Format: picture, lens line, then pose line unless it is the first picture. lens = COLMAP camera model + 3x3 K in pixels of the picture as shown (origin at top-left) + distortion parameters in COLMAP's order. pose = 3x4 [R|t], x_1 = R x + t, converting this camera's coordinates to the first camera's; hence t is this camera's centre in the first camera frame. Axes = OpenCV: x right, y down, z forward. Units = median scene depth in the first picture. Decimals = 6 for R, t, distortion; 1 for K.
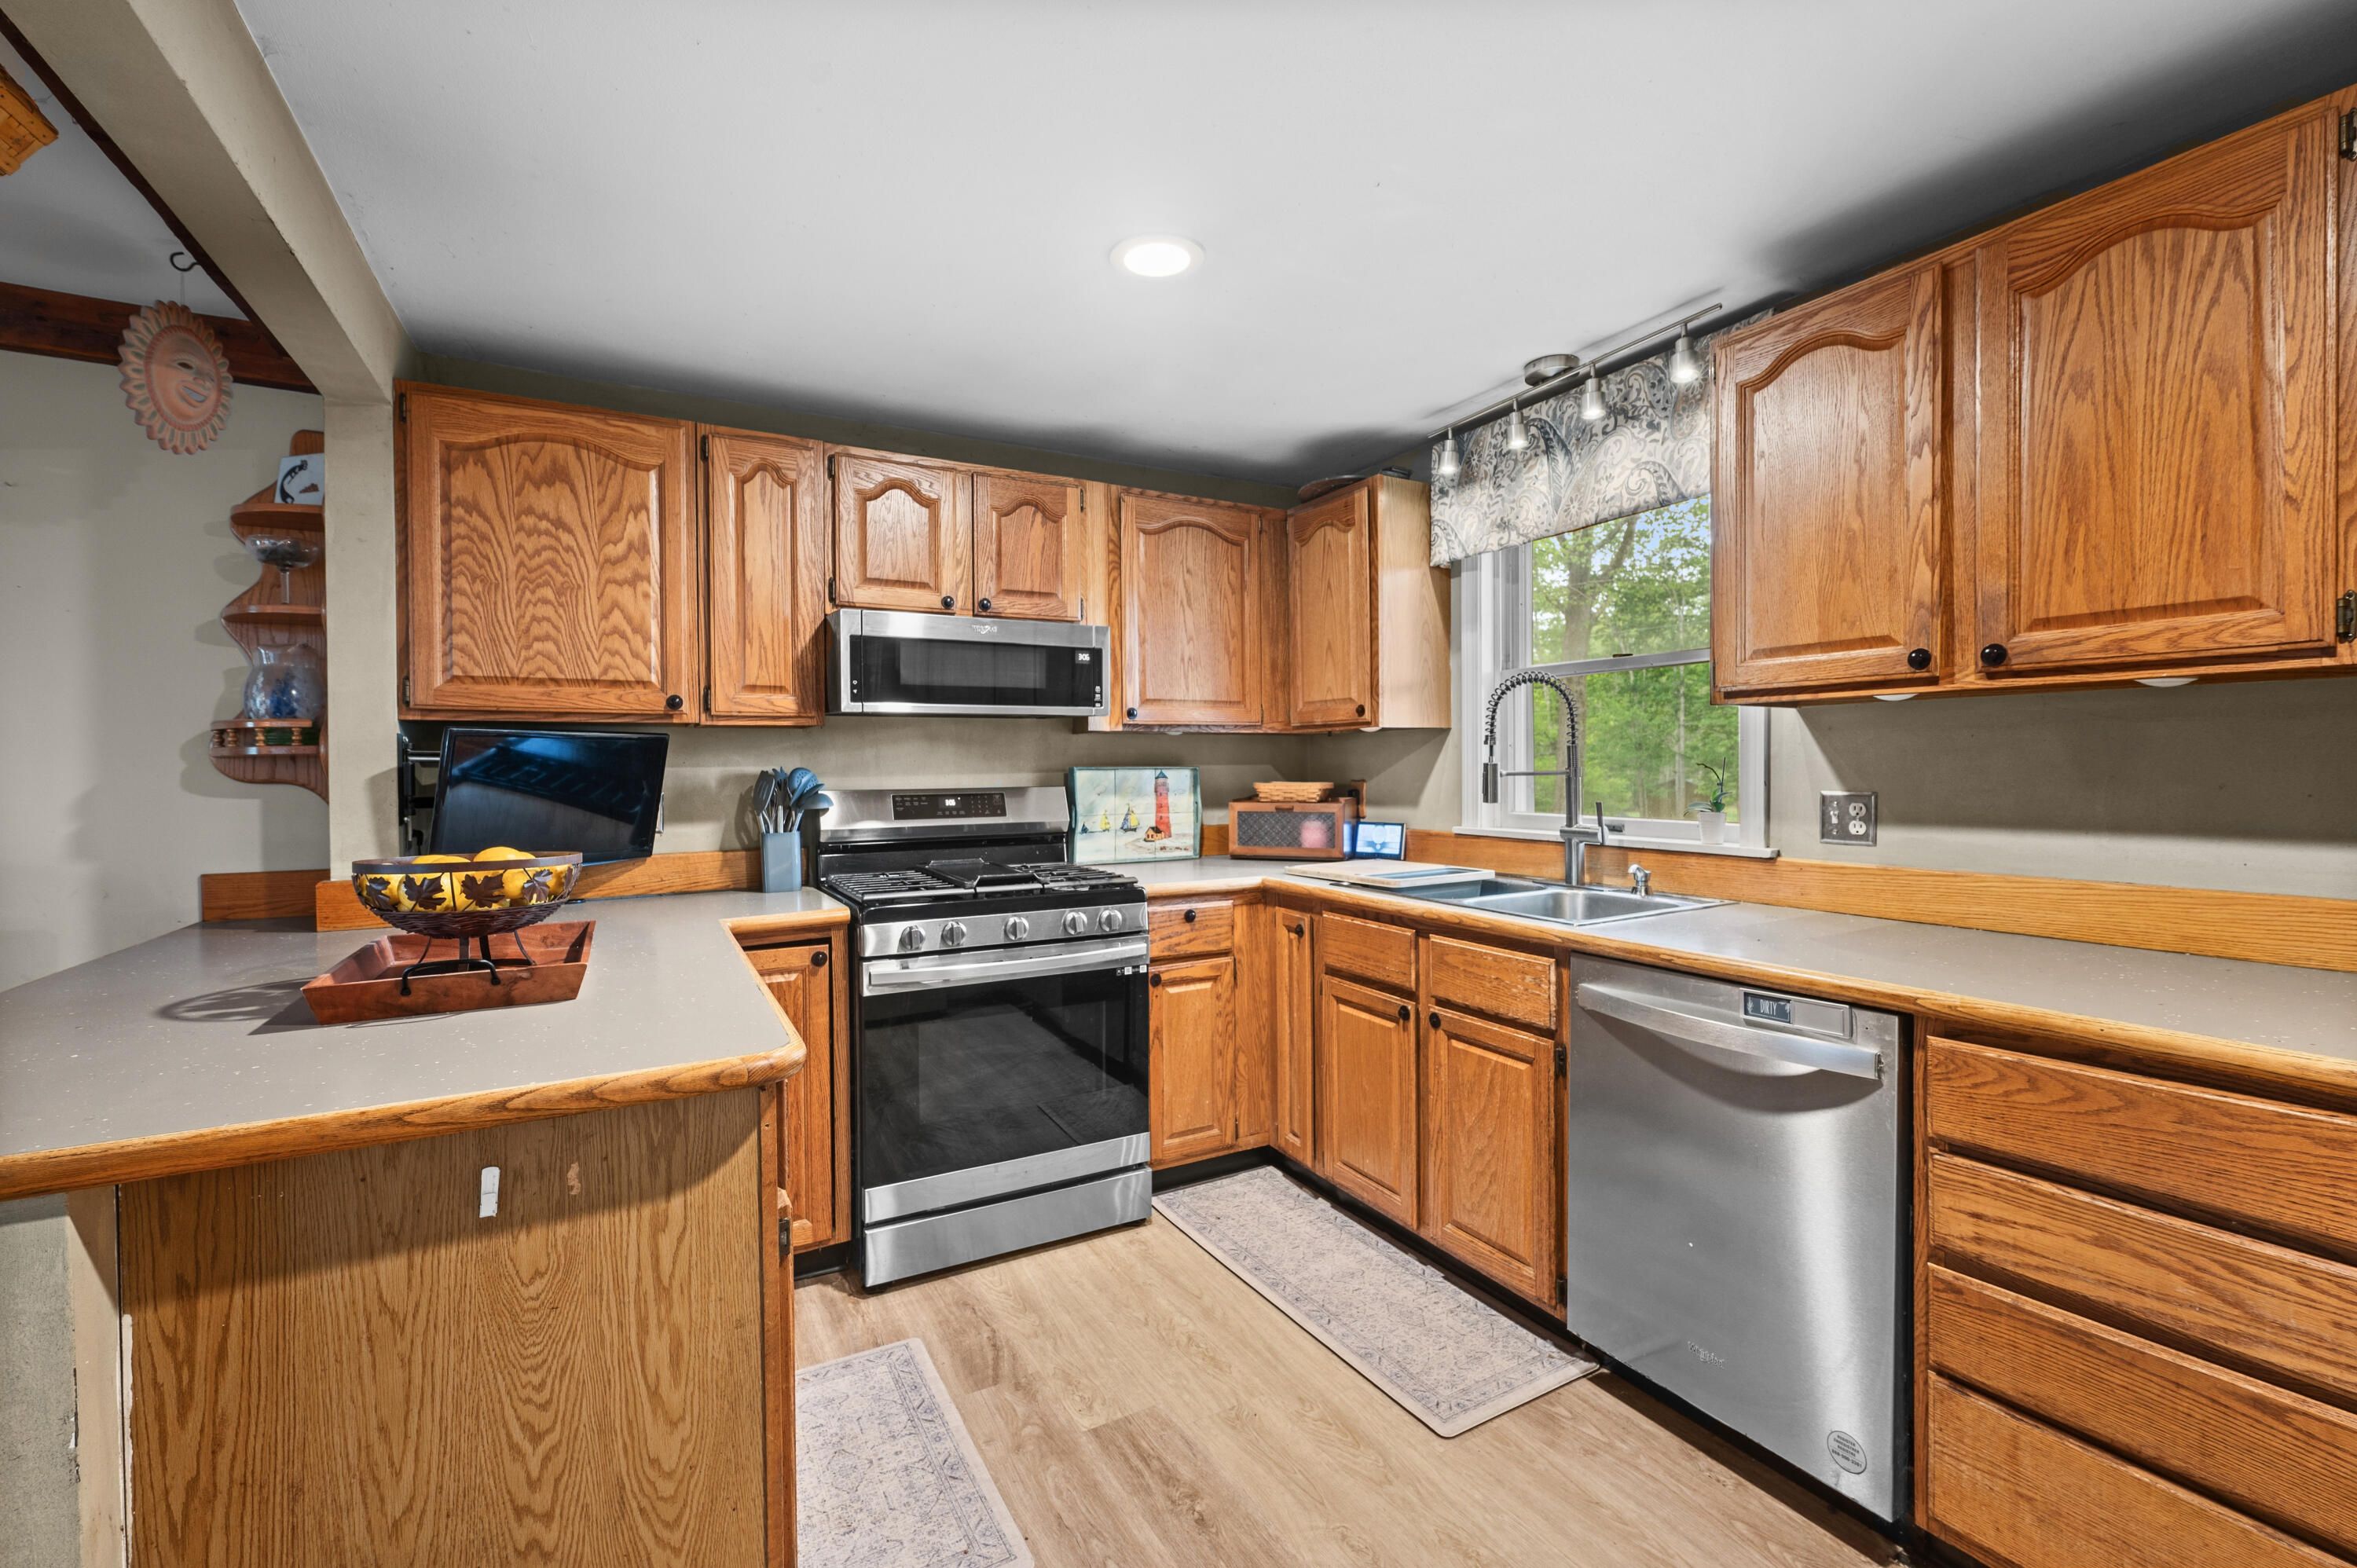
lens RADIAL K [[998.5, 0, 1177.8], [0, 998.5, 780.9], [0, 0, 1]] dist [-0.002999, 0.000279]
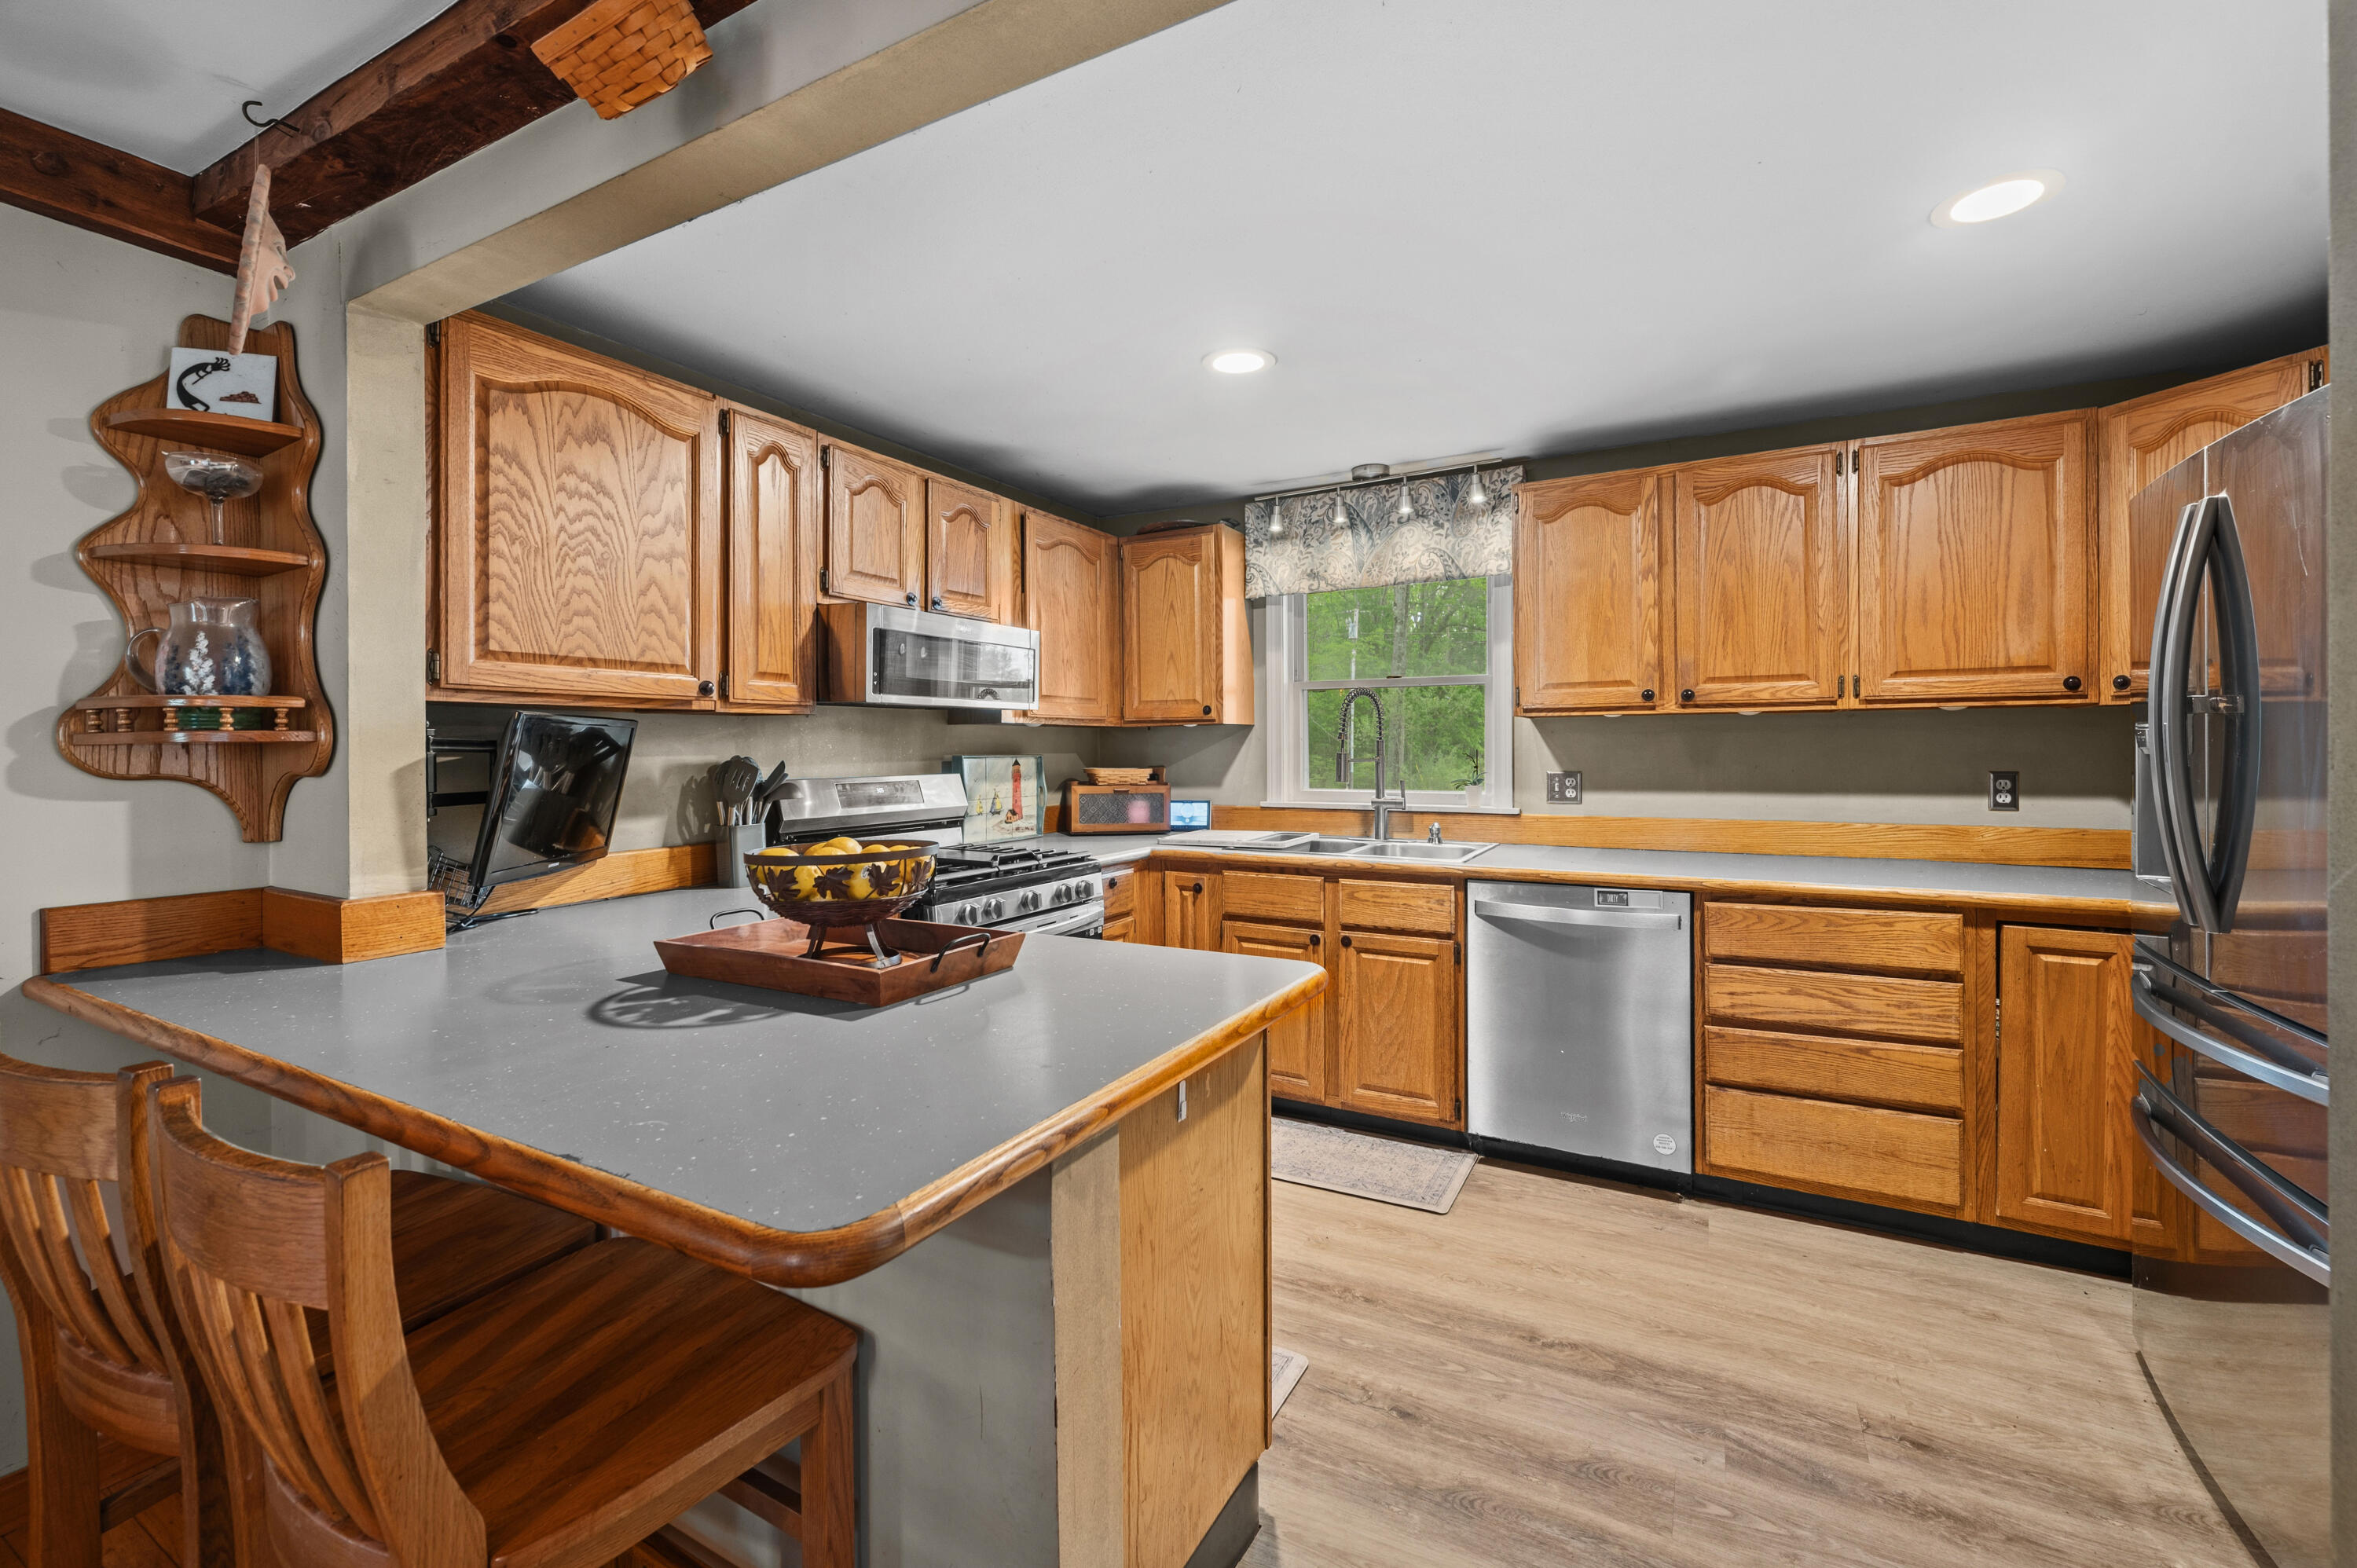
lens RADIAL K [[998.5, 0, 1144.0], [0, 998.5, 750.6], [0, 0, 1]] dist [-0.002999, 0.000279]
pose [[0.851314, 0.001749, 0.524653, -0.682975], [0.006302, 0.999888, -0.013559, -0.004536], [-0.524618, 0.014850, 0.851208, -0.022194]]
